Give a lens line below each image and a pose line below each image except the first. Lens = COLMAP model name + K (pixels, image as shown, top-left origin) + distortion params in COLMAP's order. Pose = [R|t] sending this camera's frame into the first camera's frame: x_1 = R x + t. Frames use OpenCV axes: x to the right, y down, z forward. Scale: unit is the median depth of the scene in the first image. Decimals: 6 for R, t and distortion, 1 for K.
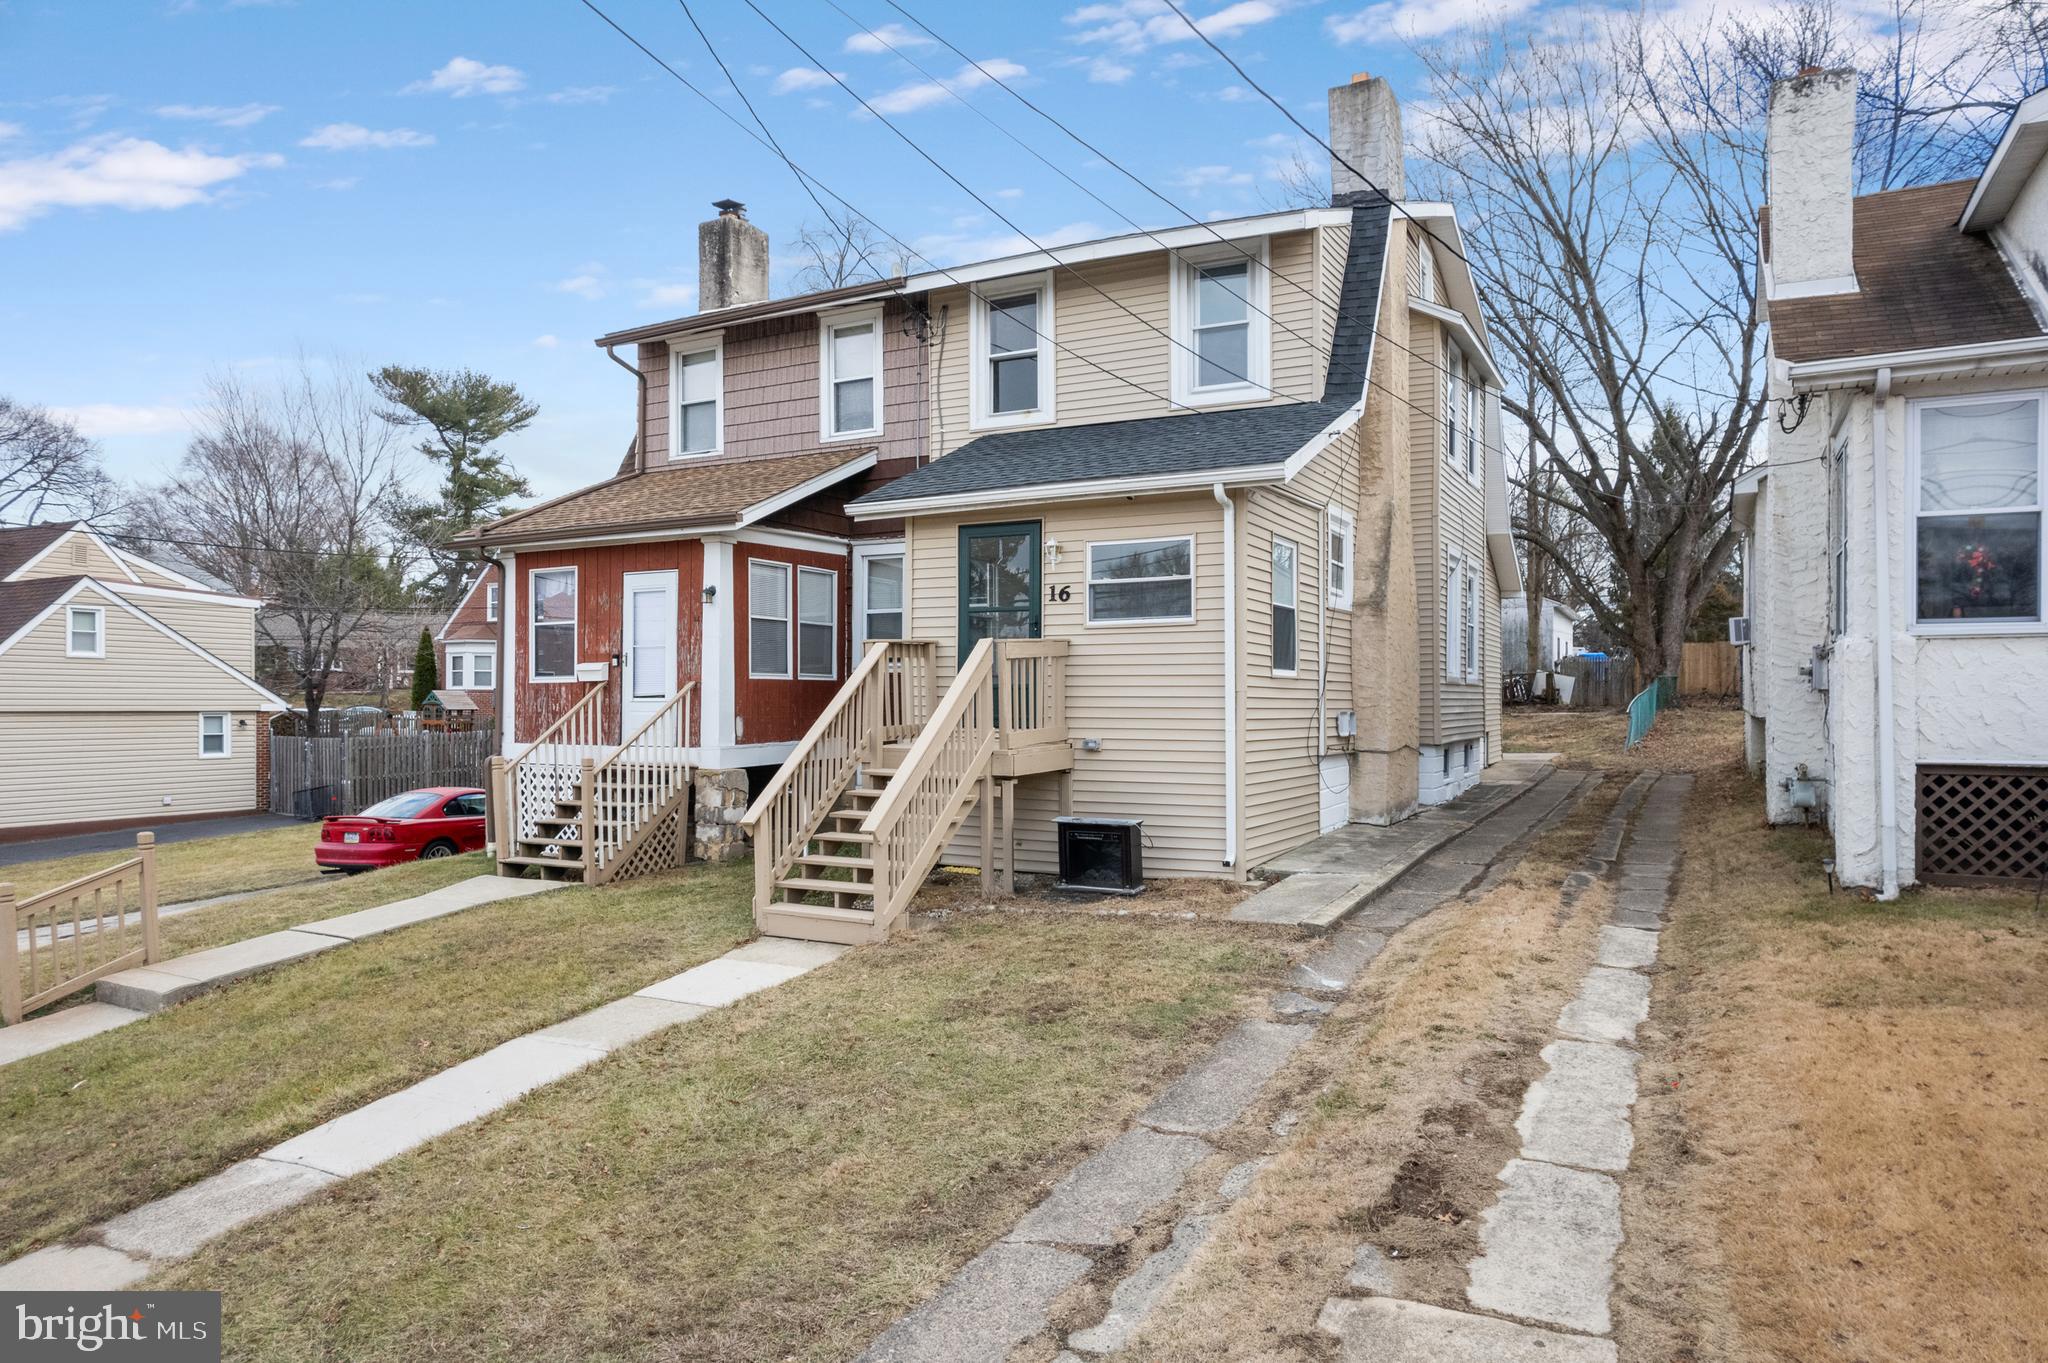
lens RADIAL K [[1279.7, 0, 1037.8], [0, 1279.7, 726.1], [0, 0, 1]] dist [-0.055492, 0.039835]
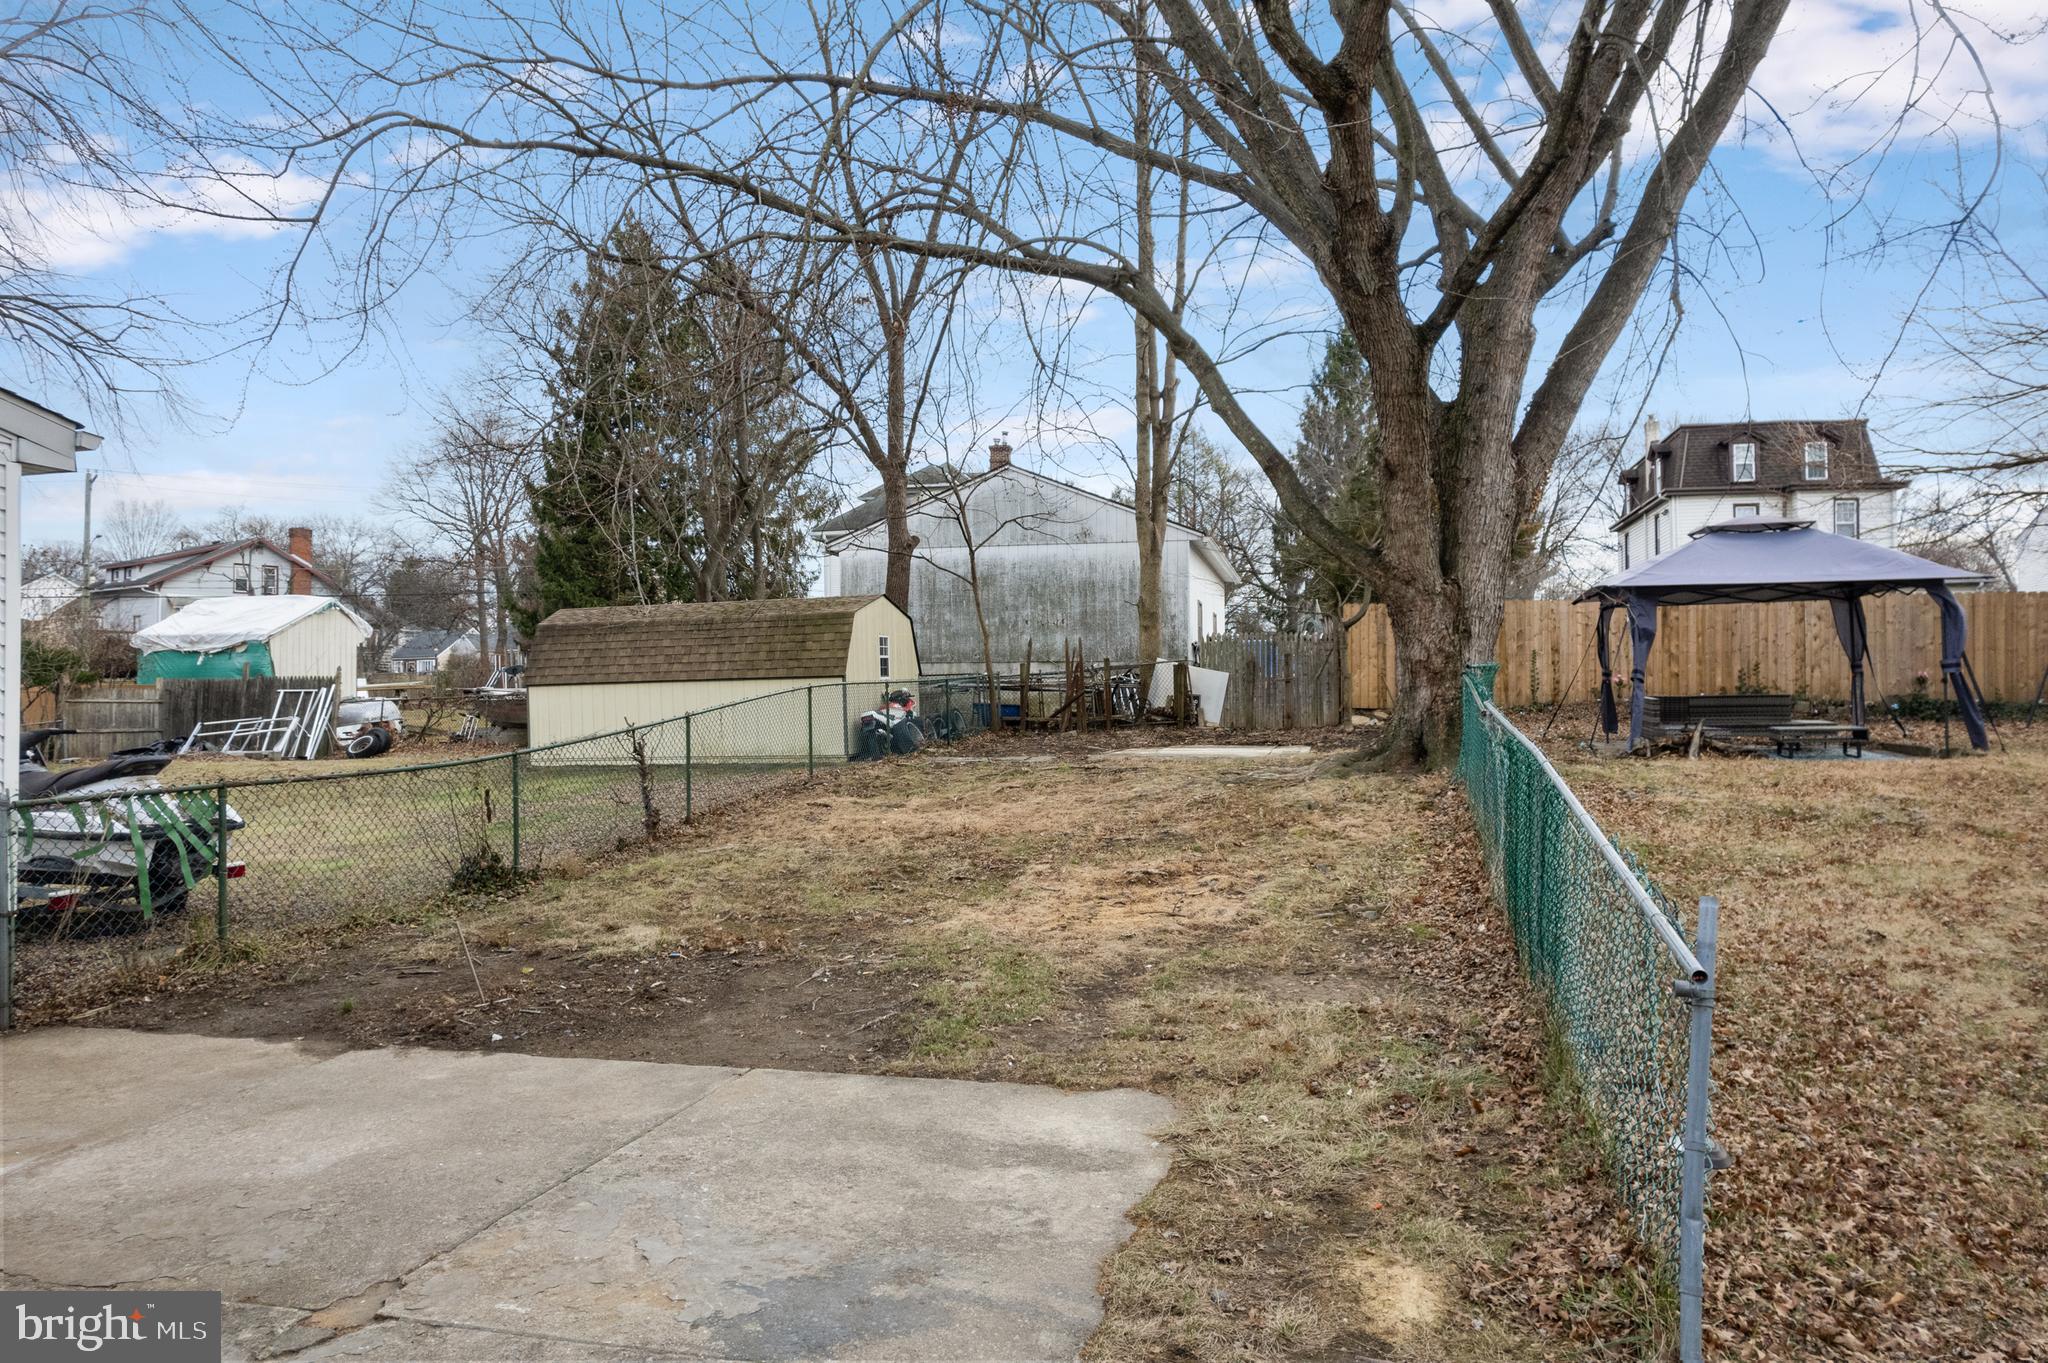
lens RADIAL K [[1279.7, 0, 1017.8], [0, 1279.7, 690.1], [0, 0, 1]] dist [-0.055492, 0.039835]
pose [[0.971988, 0.000601, 0.235029, 0.221708], [0.005968, 0.999611, -0.027237, -0.018241], [-0.234954, 0.027876, 0.971607, 0.523827]]
